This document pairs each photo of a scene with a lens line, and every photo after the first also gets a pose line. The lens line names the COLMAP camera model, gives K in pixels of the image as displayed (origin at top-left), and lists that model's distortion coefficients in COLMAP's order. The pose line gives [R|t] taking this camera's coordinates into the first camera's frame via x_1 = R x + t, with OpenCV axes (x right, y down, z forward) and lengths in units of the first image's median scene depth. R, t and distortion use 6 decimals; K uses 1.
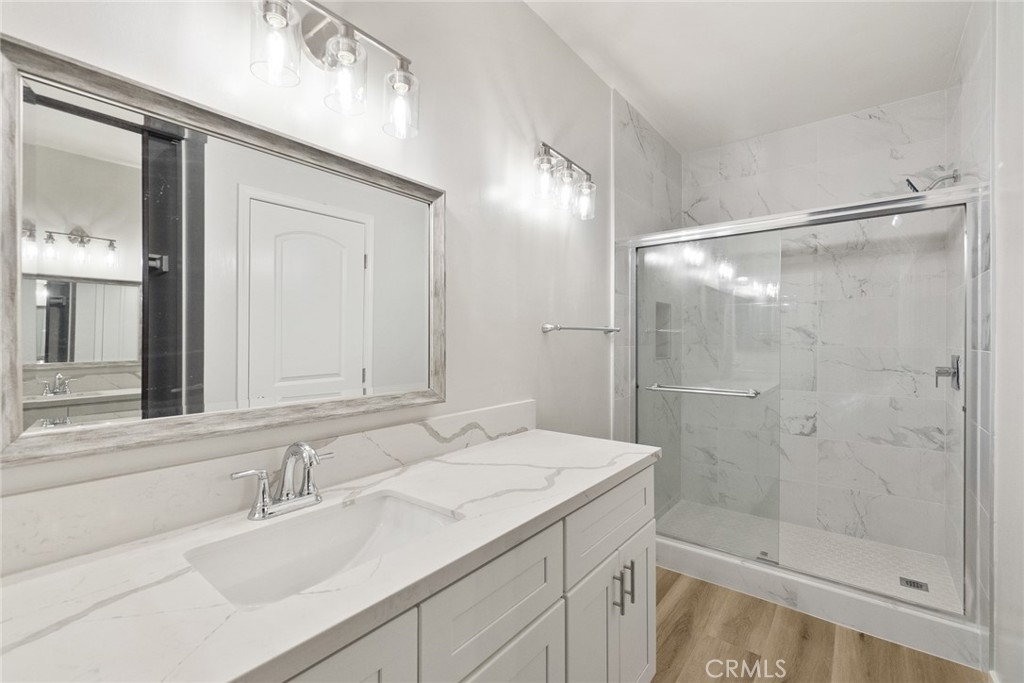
lens RADIAL K [[447.3, 0, 506.5], [0, 447.3, 341.5], [0, 0, 1]] dist [-0.000120, 0.000742]
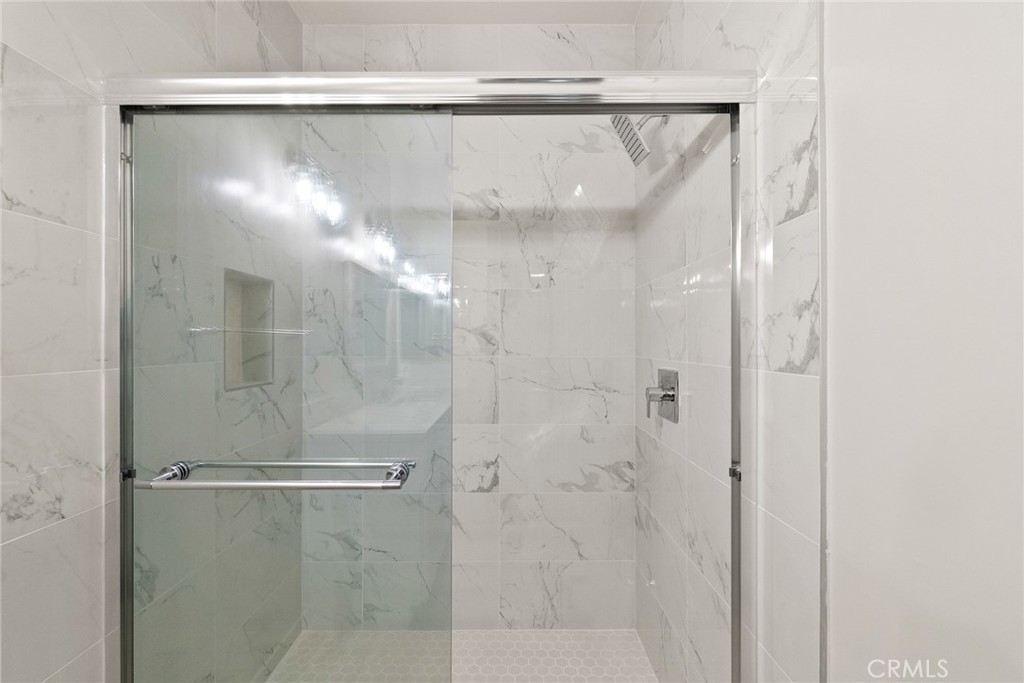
lens RADIAL K [[447.3, 0, 506.5], [0, 447.3, 341.5], [0, 0, 1]] dist [-0.000120, 0.000742]
pose [[0.783615, -0.000843, 0.621246, 0.282773], [0.003533, 0.999989, -0.003101, -0.010167], [-0.621237, 0.004625, 0.783609, 0.462014]]
